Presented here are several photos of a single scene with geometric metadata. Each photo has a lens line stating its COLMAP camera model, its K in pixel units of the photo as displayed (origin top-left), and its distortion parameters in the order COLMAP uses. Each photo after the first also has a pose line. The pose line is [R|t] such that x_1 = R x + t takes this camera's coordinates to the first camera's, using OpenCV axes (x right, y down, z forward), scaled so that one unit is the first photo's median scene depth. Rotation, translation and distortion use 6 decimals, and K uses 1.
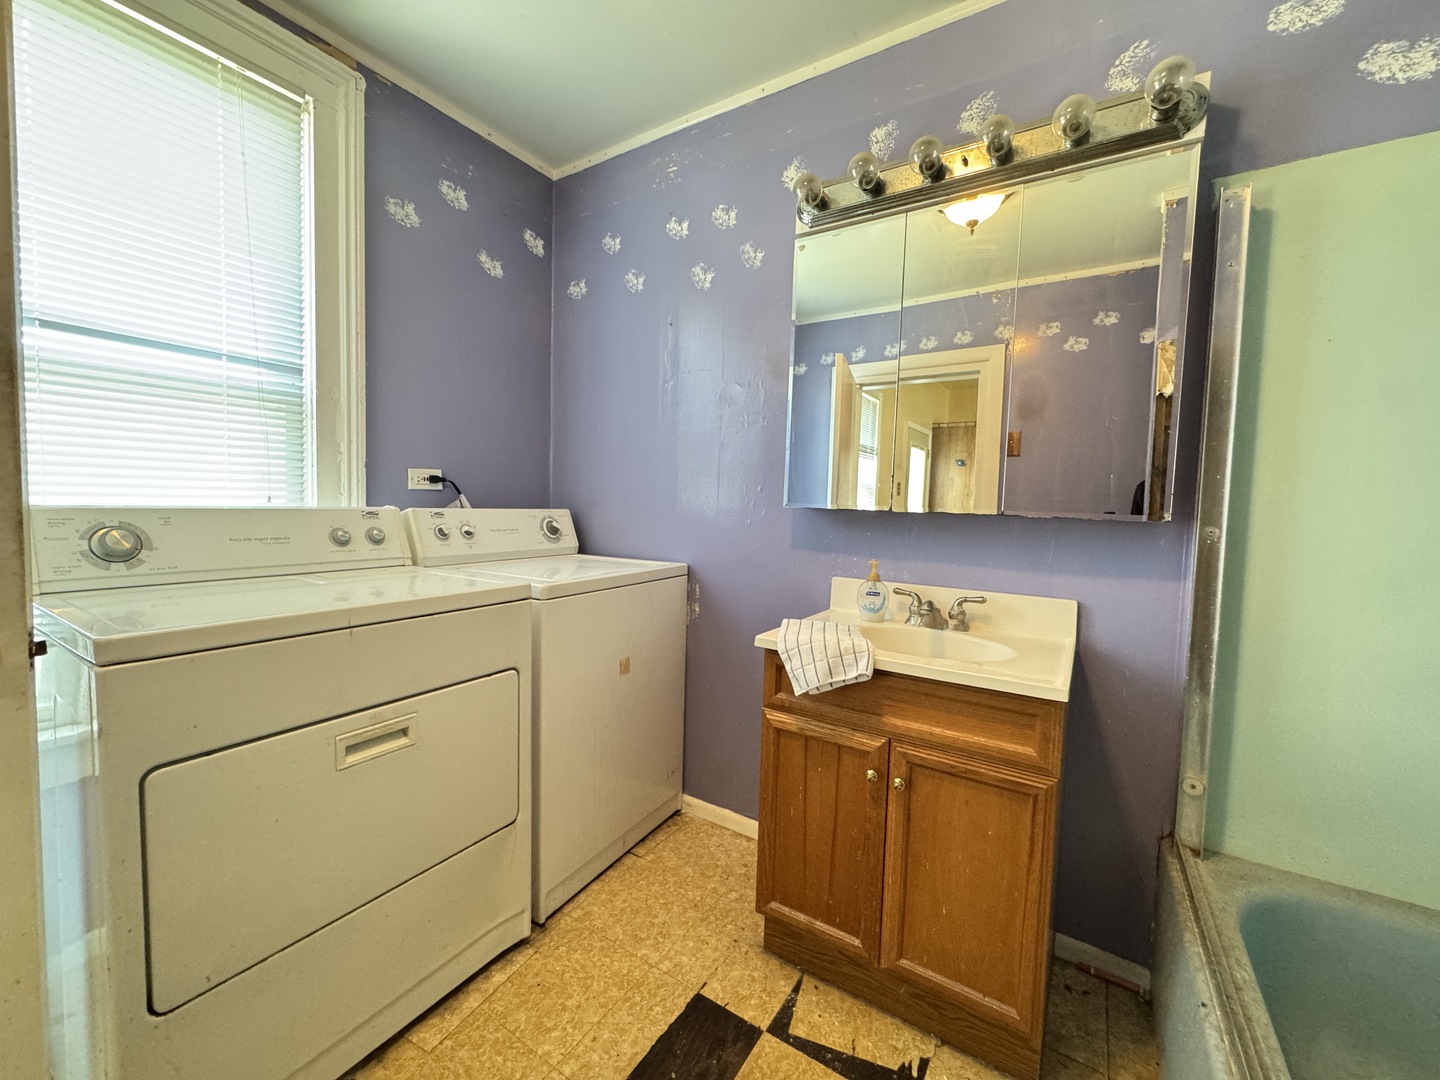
lens RADIAL K [[579.8, 0, 714.4], [0, 579.8, 534.5], [0, 0, 1]] dist [-0.004240, 0.000125]
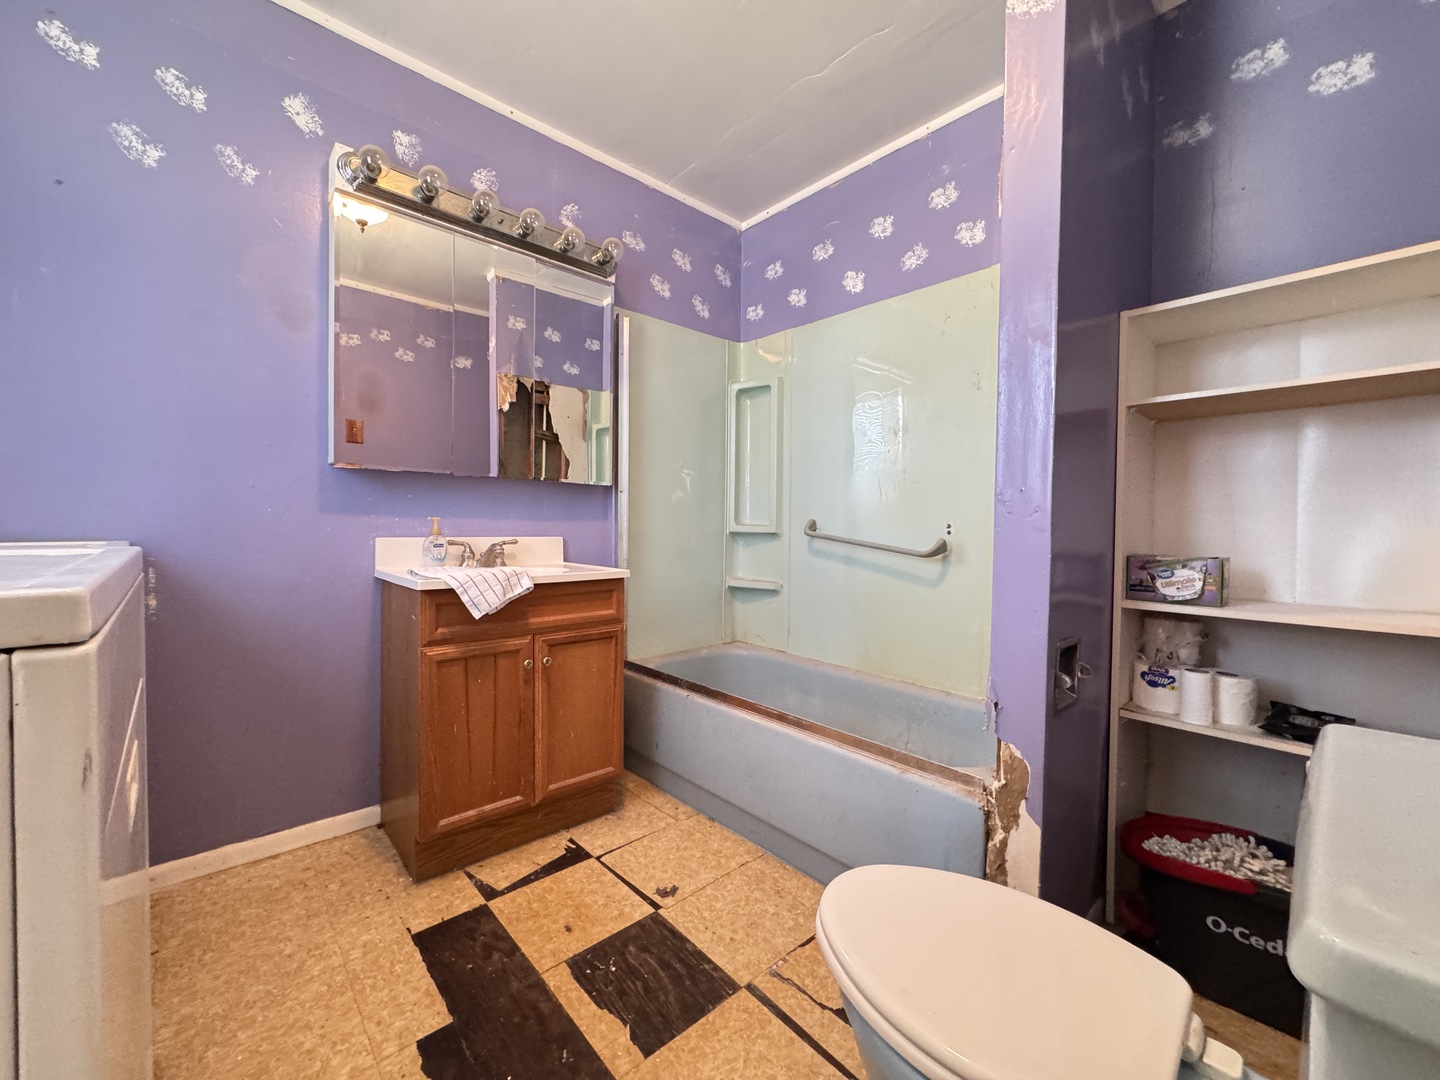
lens RADIAL K [[579.8, 0, 712.1], [0, 579.8, 538.9], [0, 0, 1]] dist [-0.004240, 0.000125]
pose [[0.257197, -0.045586, 0.965283, -0.828642], [0.049945, 0.998179, 0.033832, 0.089973], [-0.965068, 0.039509, 0.259005, 0.199535]]
